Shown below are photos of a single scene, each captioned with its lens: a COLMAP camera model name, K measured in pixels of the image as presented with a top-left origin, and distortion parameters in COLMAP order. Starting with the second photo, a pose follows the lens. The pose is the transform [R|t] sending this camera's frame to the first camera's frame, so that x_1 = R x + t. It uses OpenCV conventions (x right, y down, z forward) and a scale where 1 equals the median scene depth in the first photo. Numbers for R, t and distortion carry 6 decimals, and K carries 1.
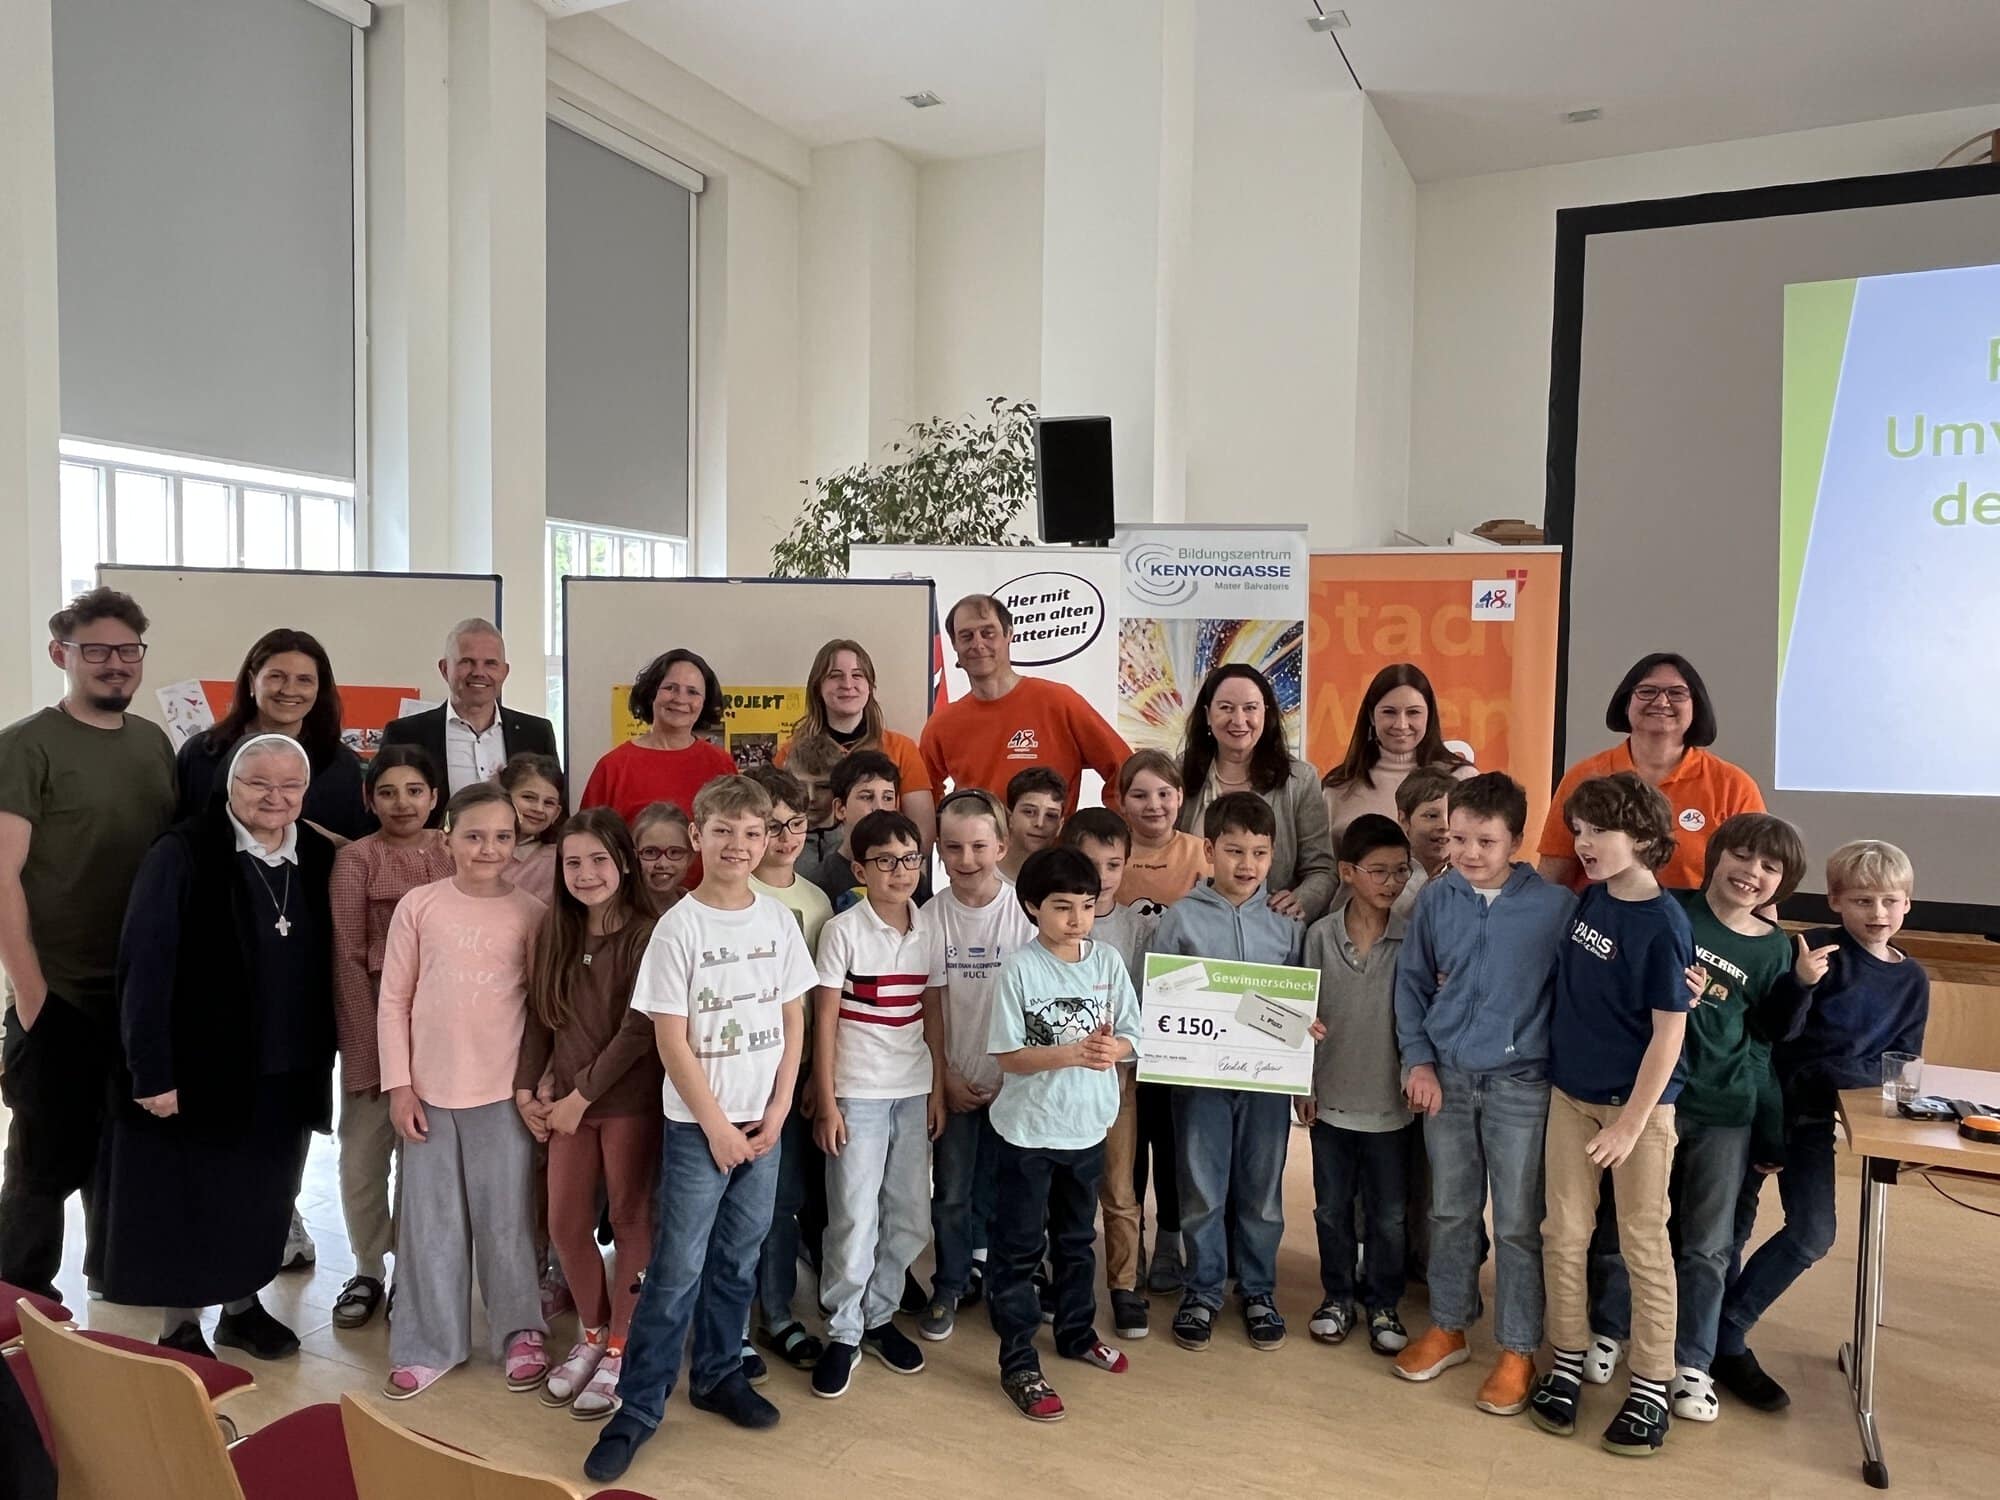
lens RADIAL K [[1341.9, 0, 959.9], [0, 1341.9, 754.0], [0, 0, 1]] dist [-0.002874, 0.003890]
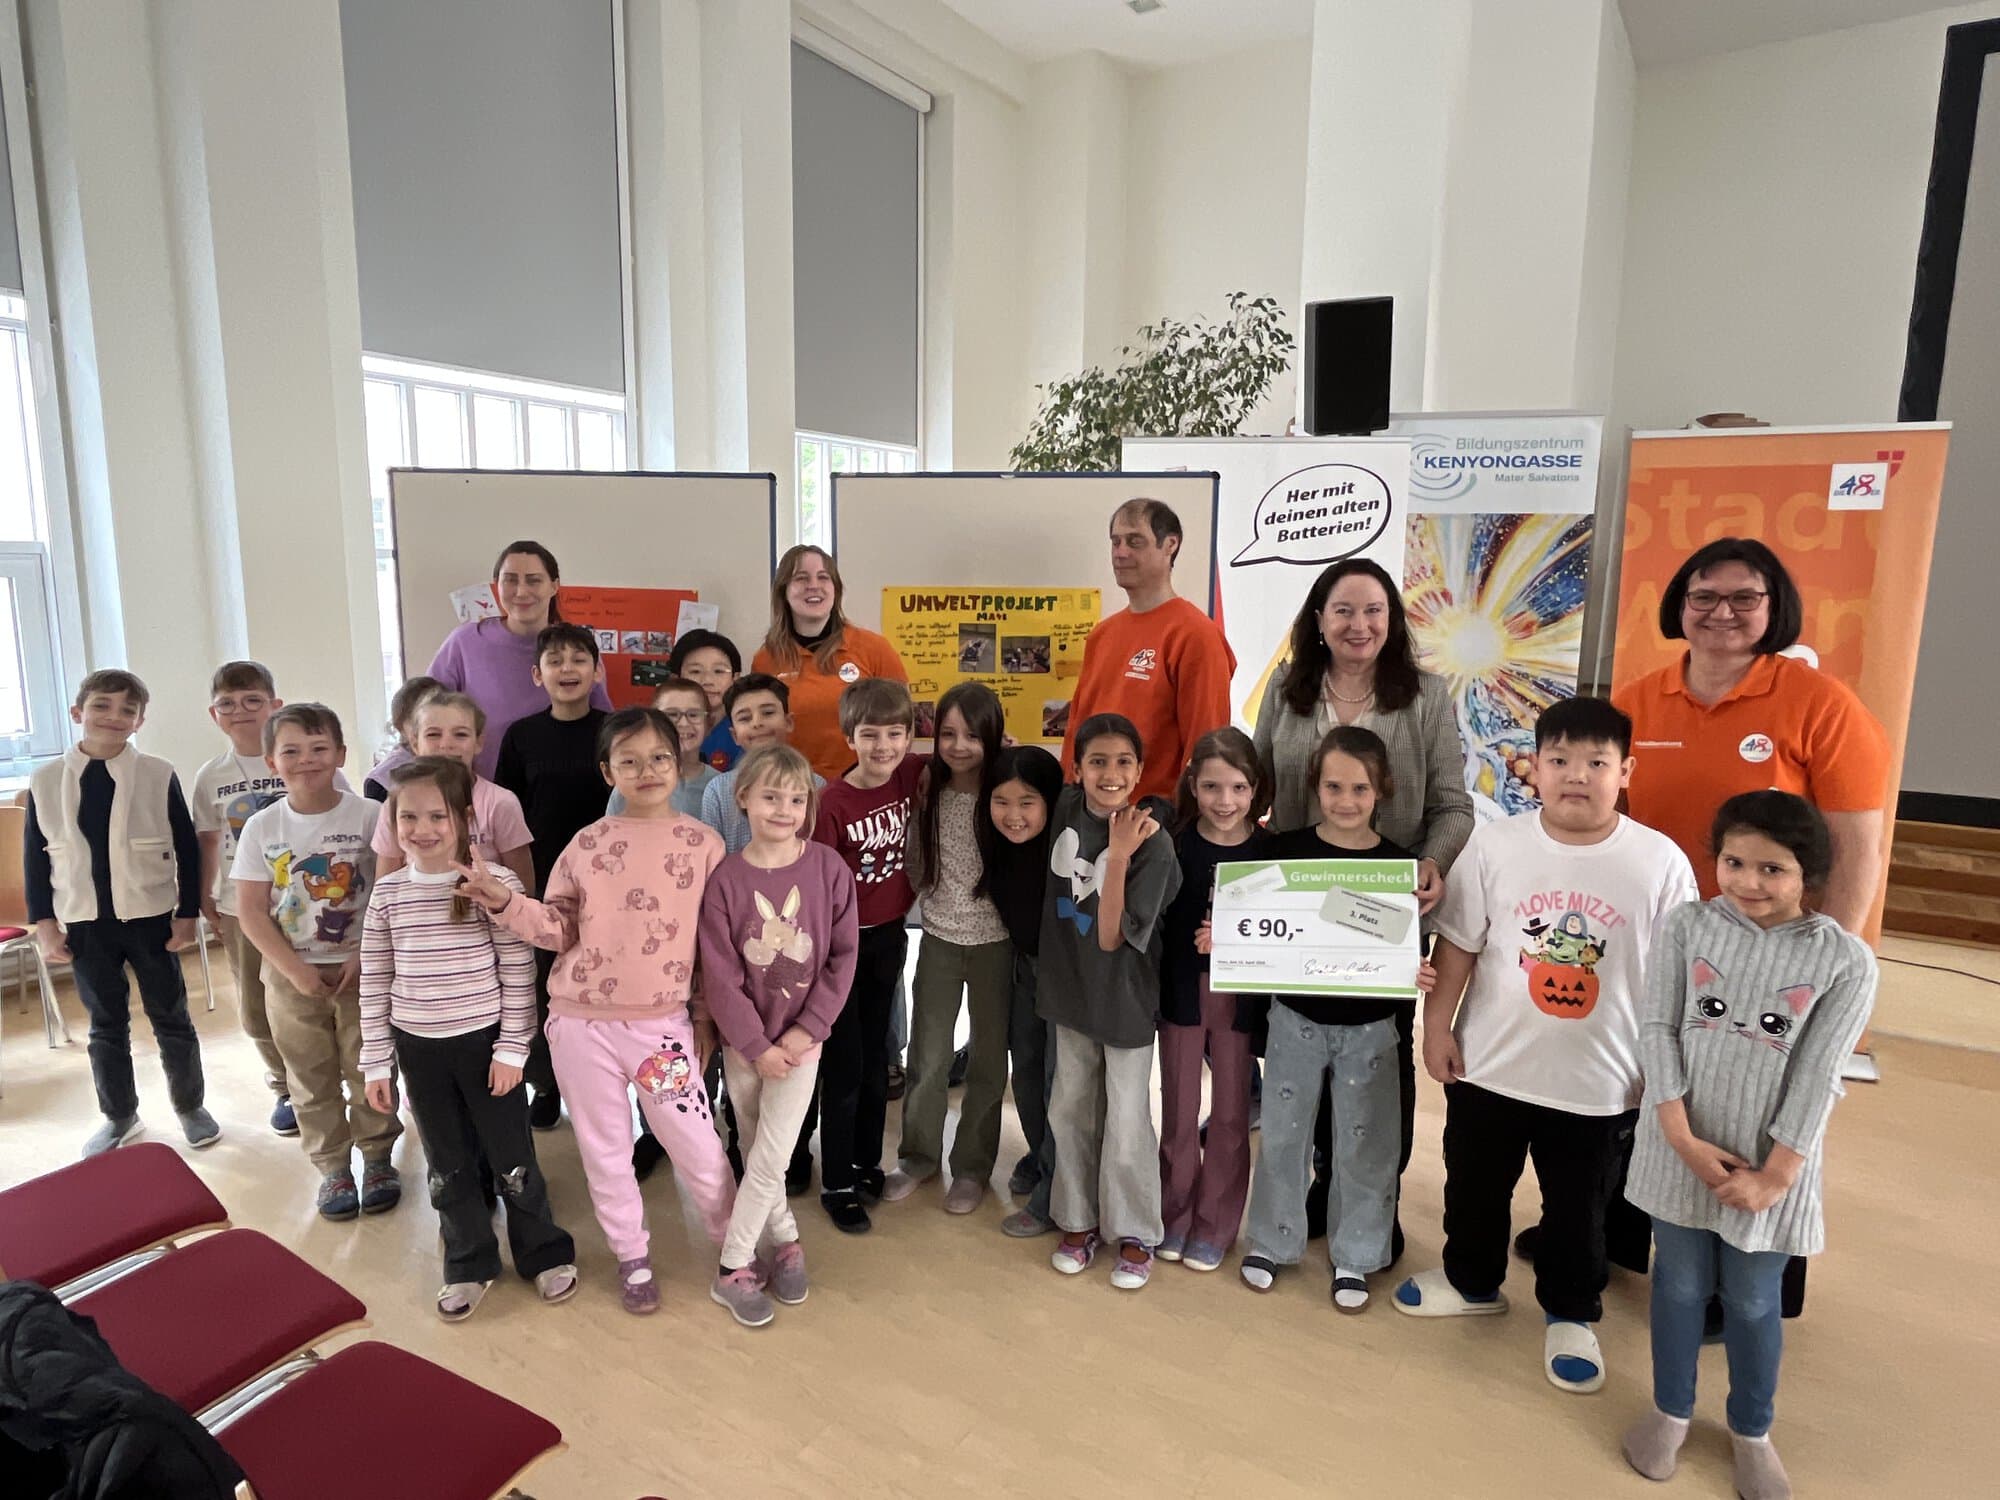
lens RADIAL K [[1107.4, 0, 973.8], [0, 1107.4, 749.9], [0, 0, 1]] dist [-0.001341, -0.000798]
pose [[0.992803, 0.014213, -0.118912, -0.079674], [-0.002344, 0.995049, 0.099362, -0.010642], [0.119735, -0.098368, 0.987921, 0.160299]]
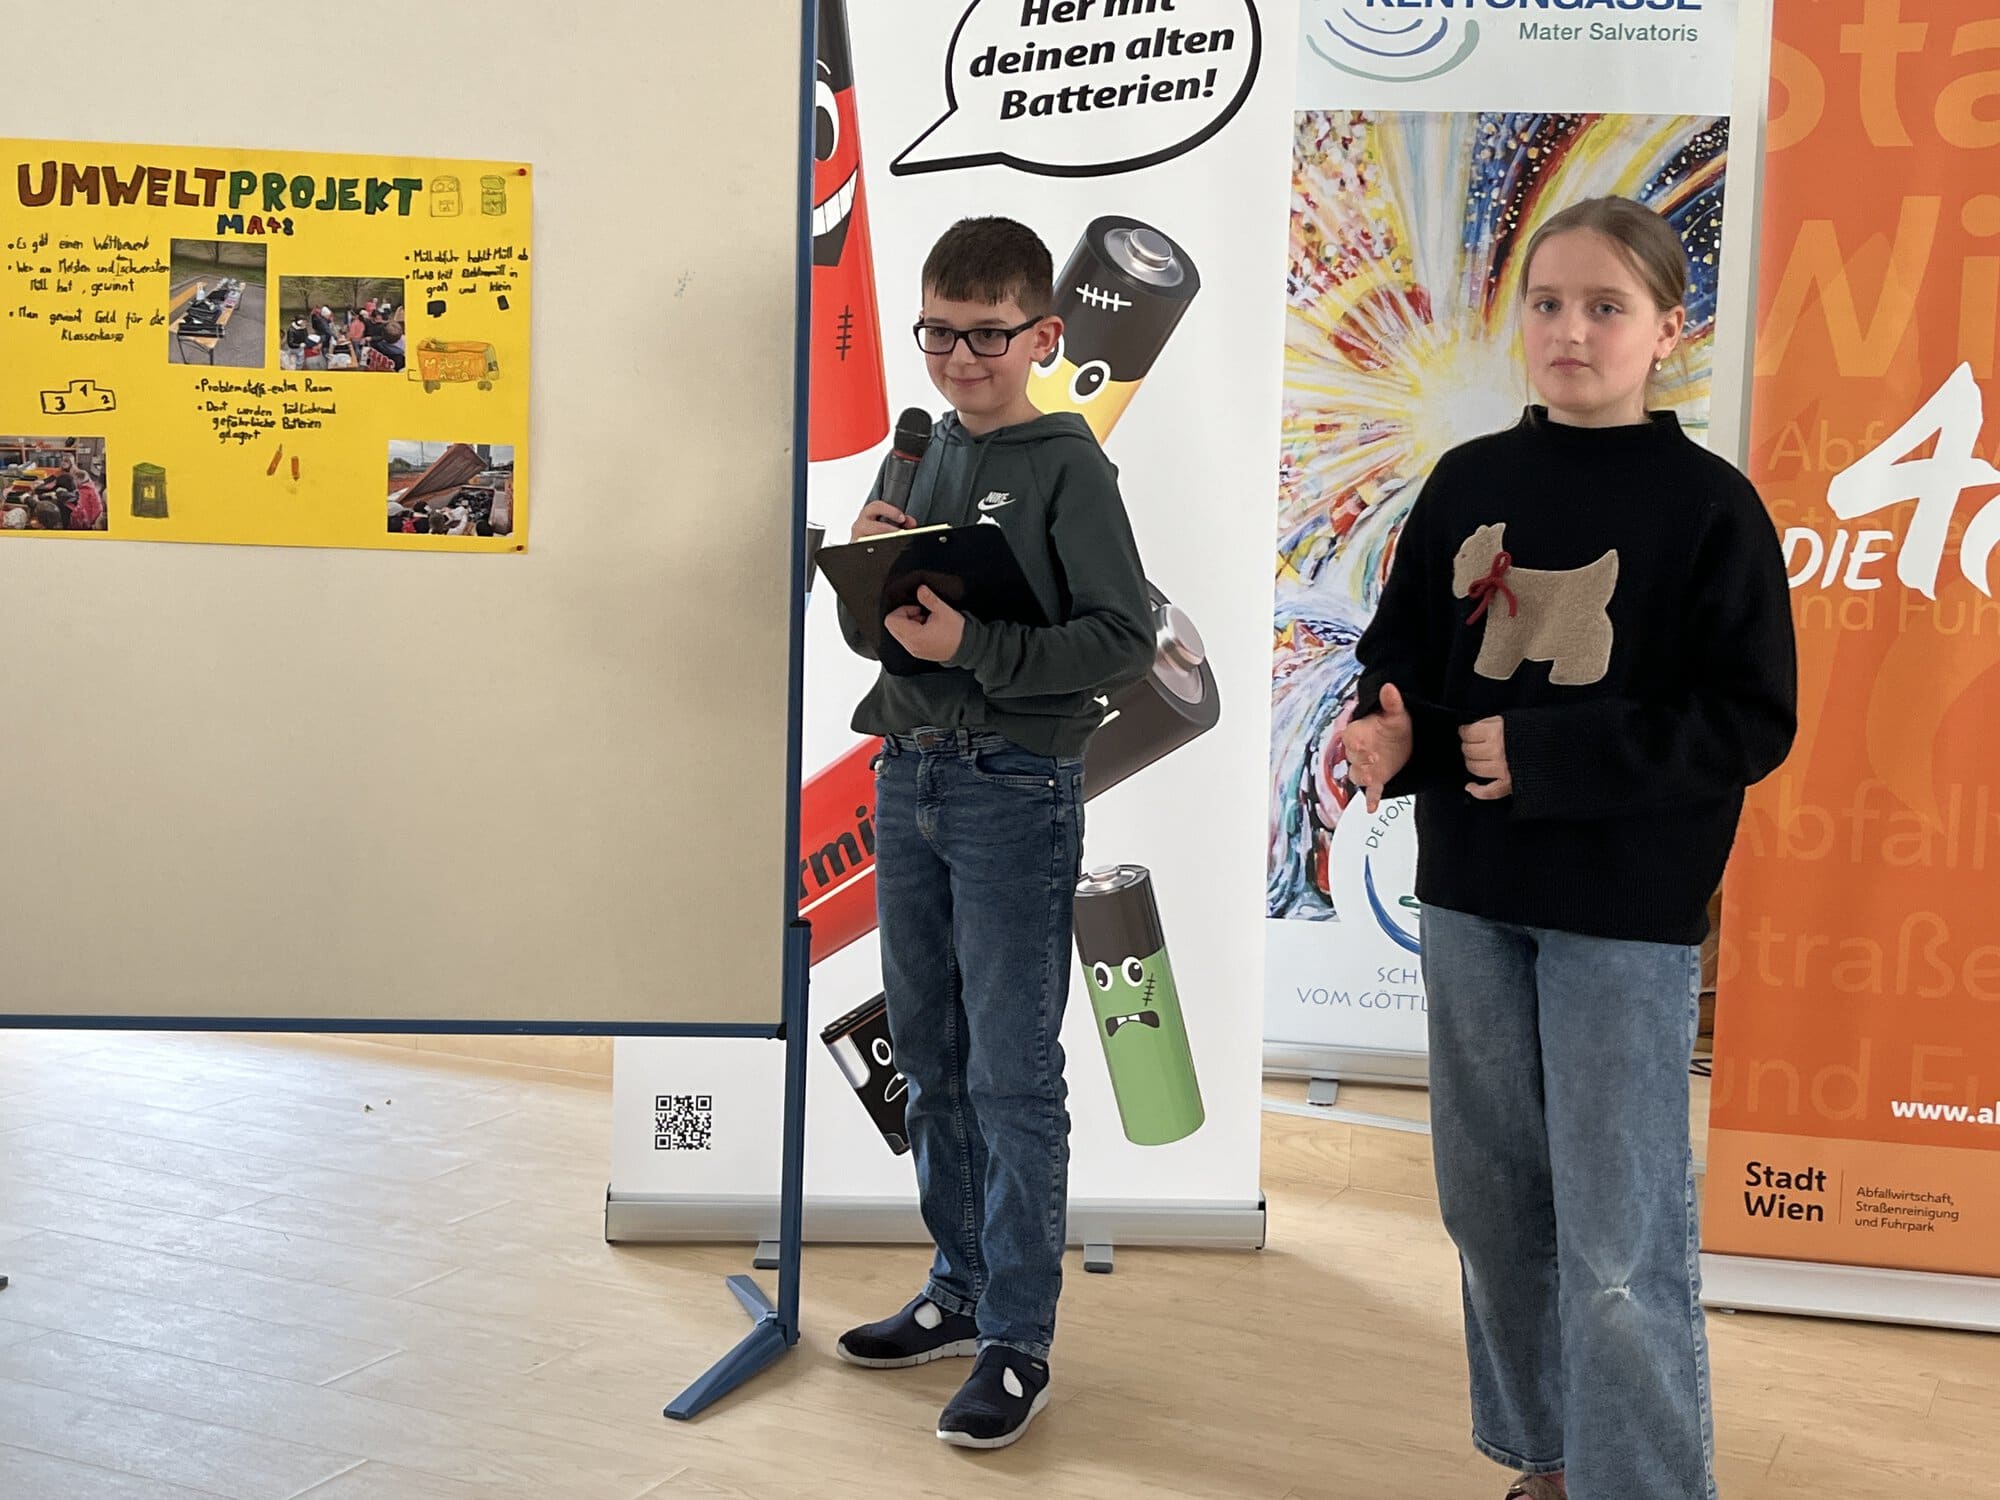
lens RADIAL K [[2440.9, 0, 984.1], [0, 2440.9, 760.6], [0, 0, 1]] dist [0.044914, 0.000000]
pose [[0.999561, 0.017470, 0.023919, 0.009459], [-0.018291, 0.999236, 0.034542, 0.076827], [-0.023298, -0.034964, 0.999117, 0.230428]]
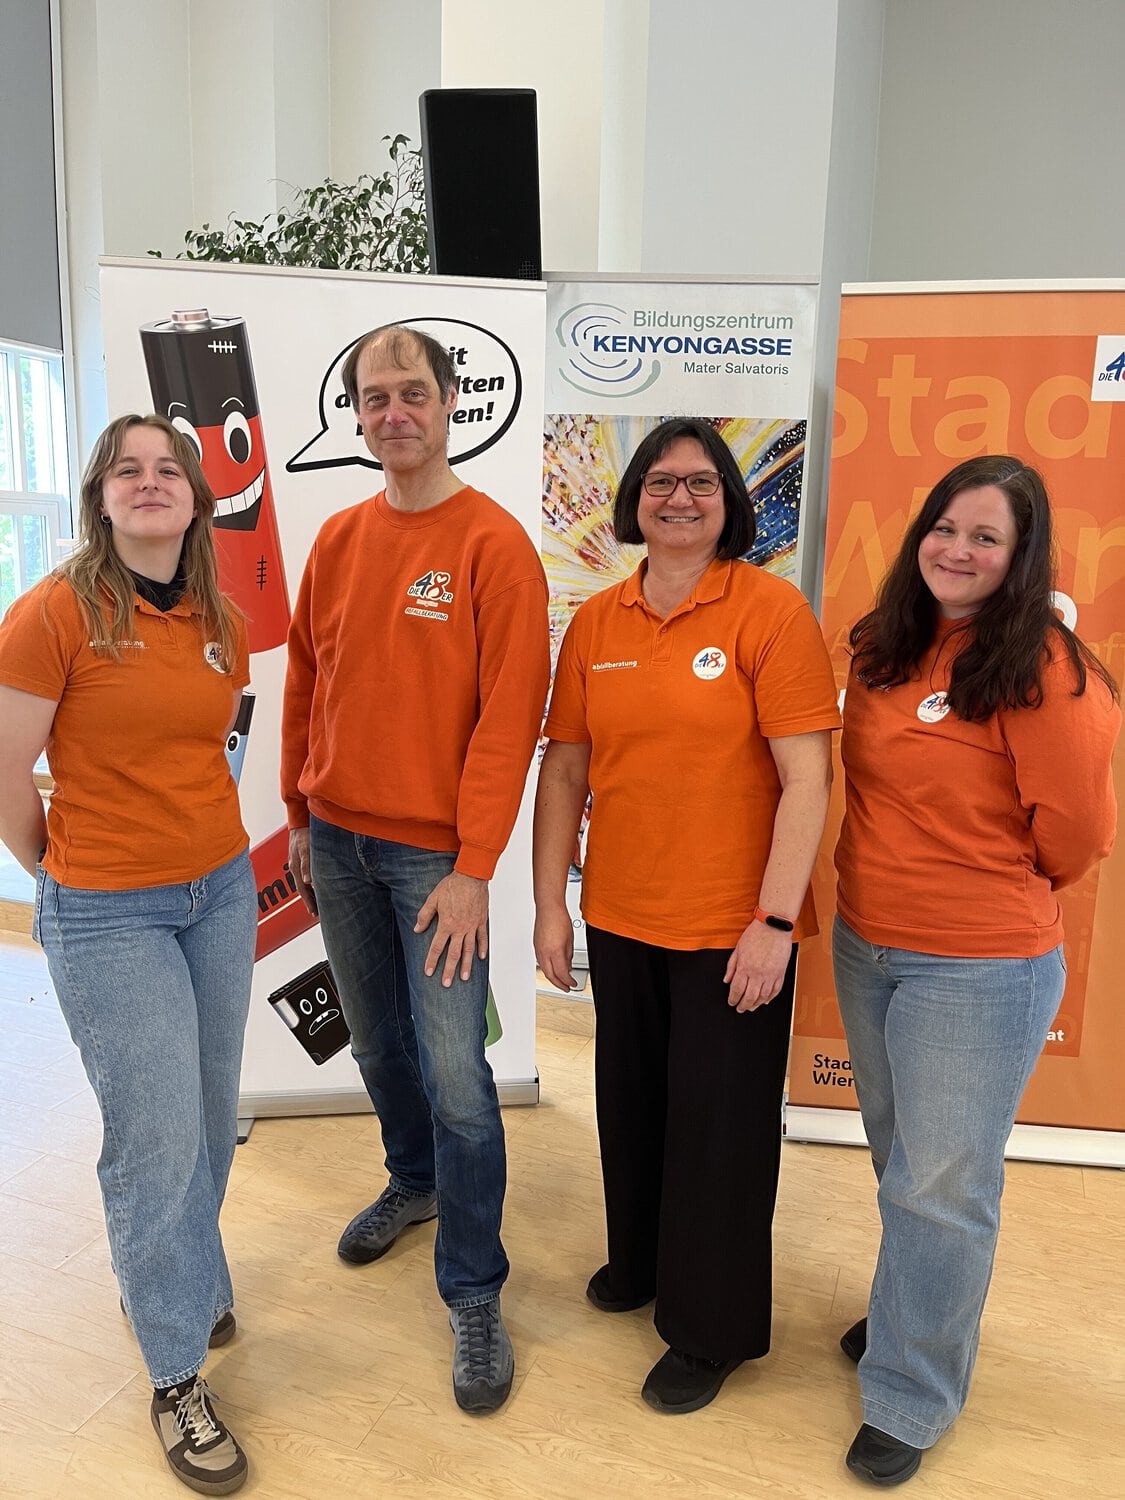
lens RADIAL K [[1081.4, 0, 536.3], [0, 1081.4, 748.6], [0, 0, 1]] dist [0.041425, -0.033913]
pose [[0.995776, -0.007246, 0.091534, 0.059327], [-0.004666, 0.991602, 0.129246, -0.001122], [-0.091702, -0.129127, 0.987379, 0.416423]]
